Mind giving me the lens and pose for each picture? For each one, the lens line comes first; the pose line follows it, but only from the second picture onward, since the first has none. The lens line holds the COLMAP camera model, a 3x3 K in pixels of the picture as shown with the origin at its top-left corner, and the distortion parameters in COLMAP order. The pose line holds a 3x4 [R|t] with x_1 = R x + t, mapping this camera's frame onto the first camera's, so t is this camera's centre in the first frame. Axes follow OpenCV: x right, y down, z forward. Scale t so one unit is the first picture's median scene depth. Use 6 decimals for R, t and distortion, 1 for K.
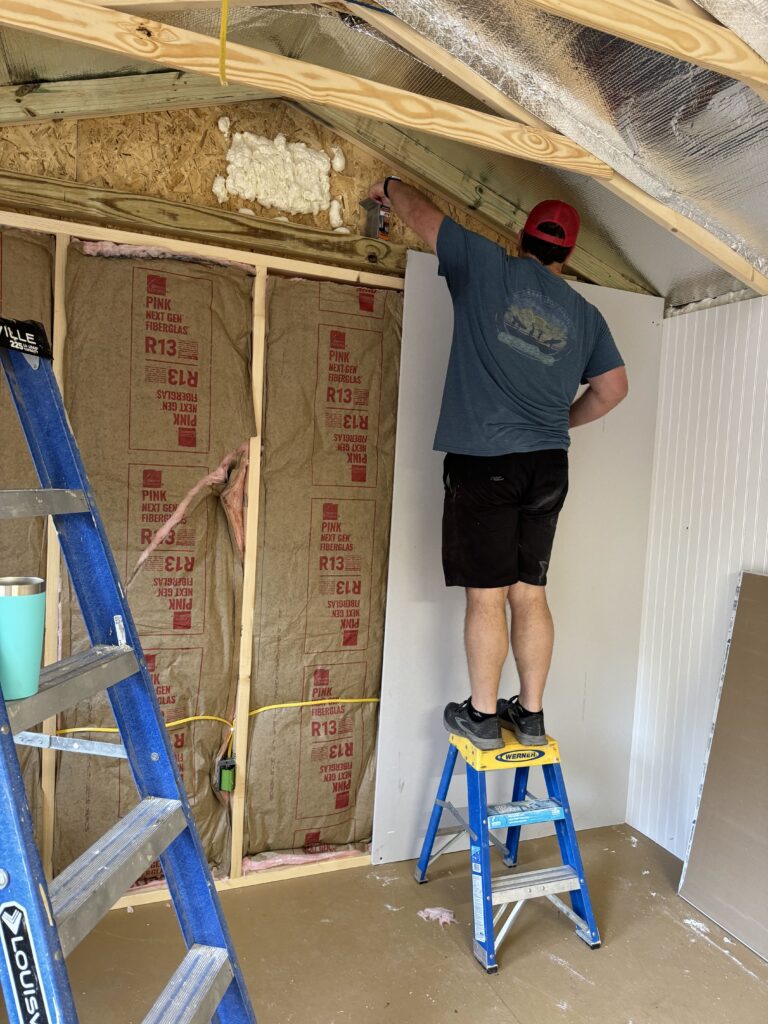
lens RADIAL K [[714.1, 0, 385.1], [0, 714.1, 512.5], [0, 0, 1]] dist [0.007803, 0.001619]
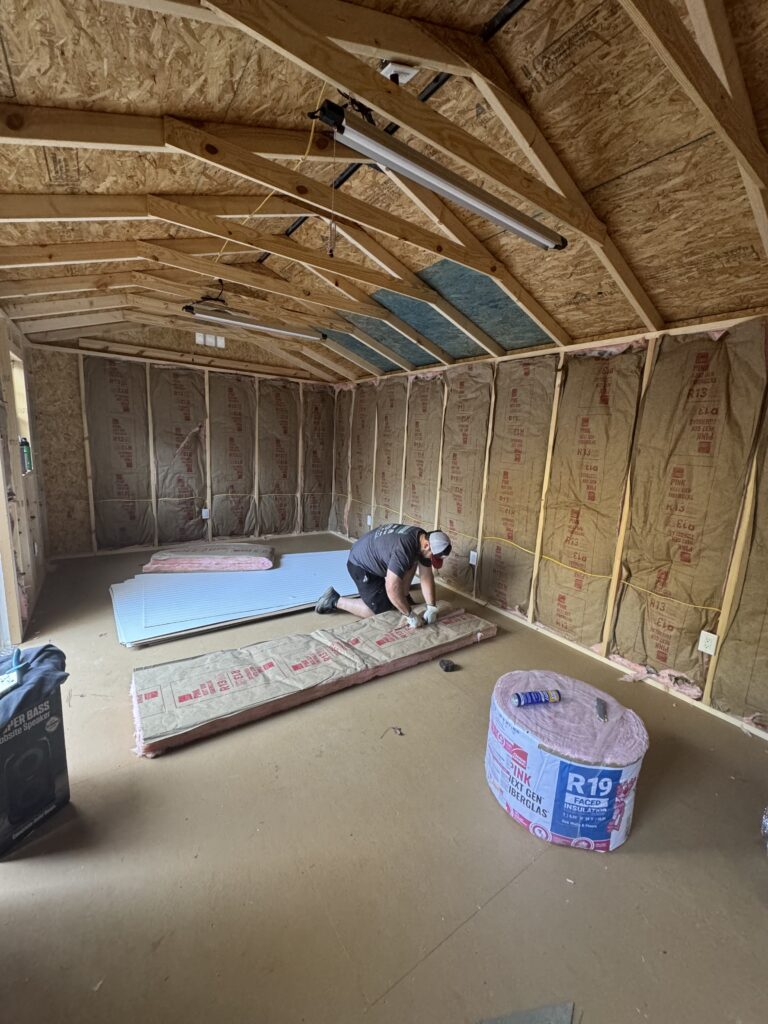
lens RADIAL K [[408.2, 0, 384.2], [0, 408.2, 509.9], [0, 0, 1]] dist [-0.002596, -0.000031]
pose [[0.972741, -0.044745, 0.227538, 0.192217], [0.014944, 0.991264, 0.131047, 0.093828], [-0.231414, -0.124075, 0.964911, -1.225569]]
